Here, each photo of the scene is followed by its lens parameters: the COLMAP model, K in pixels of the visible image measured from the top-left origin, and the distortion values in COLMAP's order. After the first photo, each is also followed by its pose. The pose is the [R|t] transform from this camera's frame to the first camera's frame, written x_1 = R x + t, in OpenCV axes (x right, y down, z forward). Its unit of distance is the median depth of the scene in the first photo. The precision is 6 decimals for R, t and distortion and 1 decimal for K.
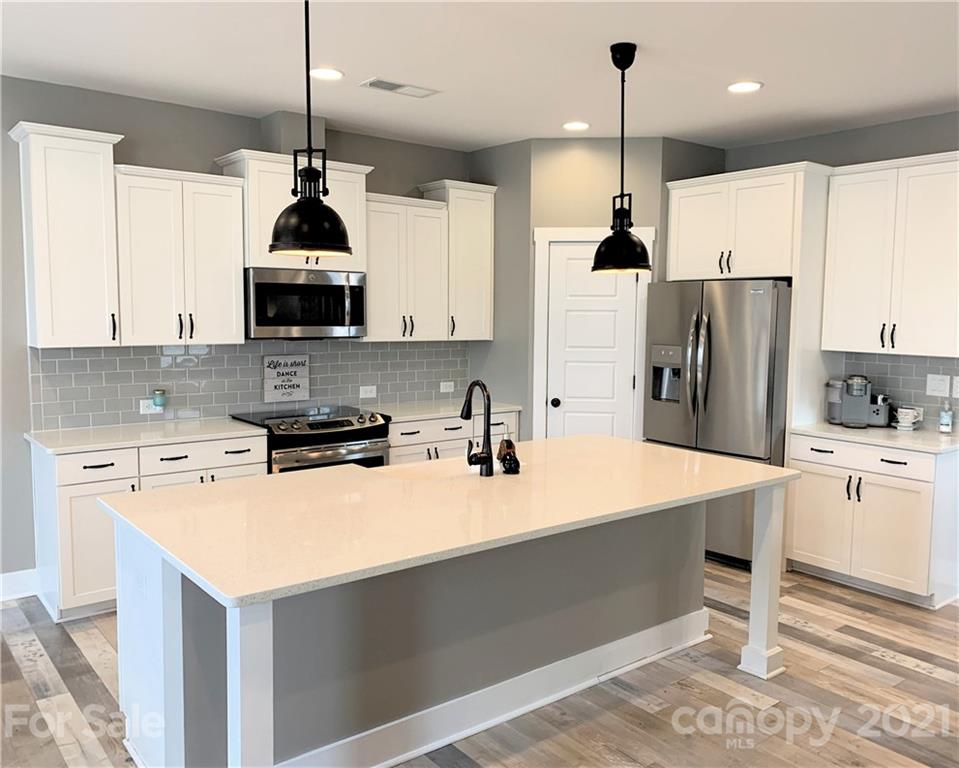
lens RADIAL K [[813.2, 0, 479.5], [0, 813.2, 384.0], [0, 0, 1]] dist [0.068546, -0.187799]
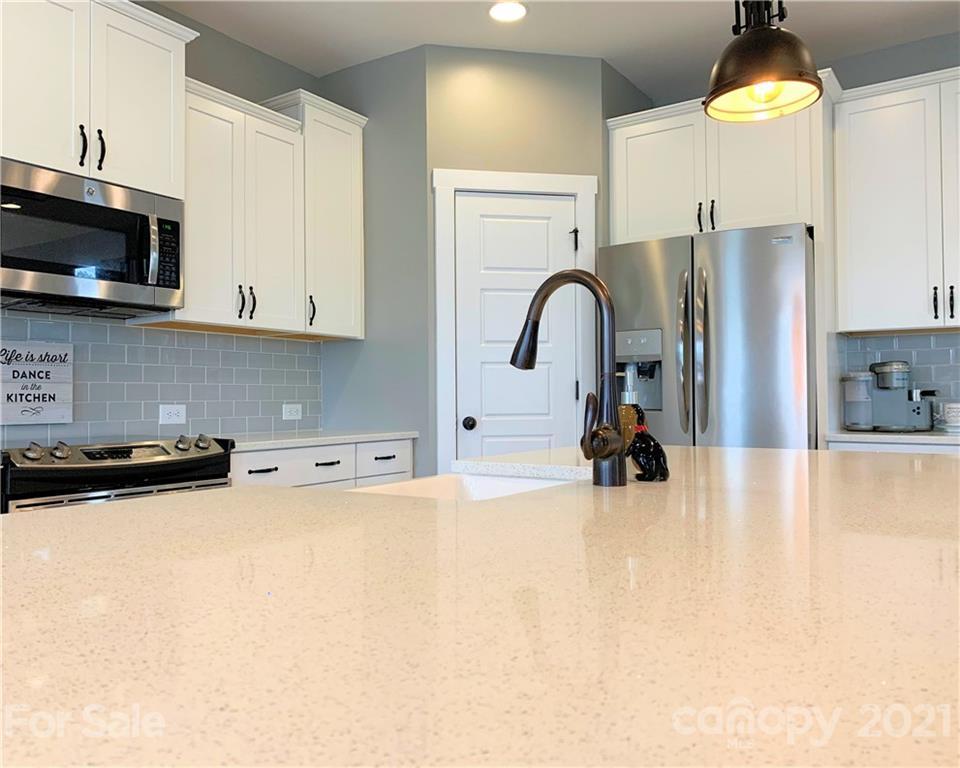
lens RADIAL K [[814.0, 0, 480.0], [0, 814.0, 384.0], [0, 0, 1]] dist [0.068546, -0.187799]
pose [[0.952968, -0.010021, 0.302906, -0.108030], [0.040706, 0.994629, -0.095160, 0.057529], [-0.300326, 0.103014, 0.948258, 0.360617]]
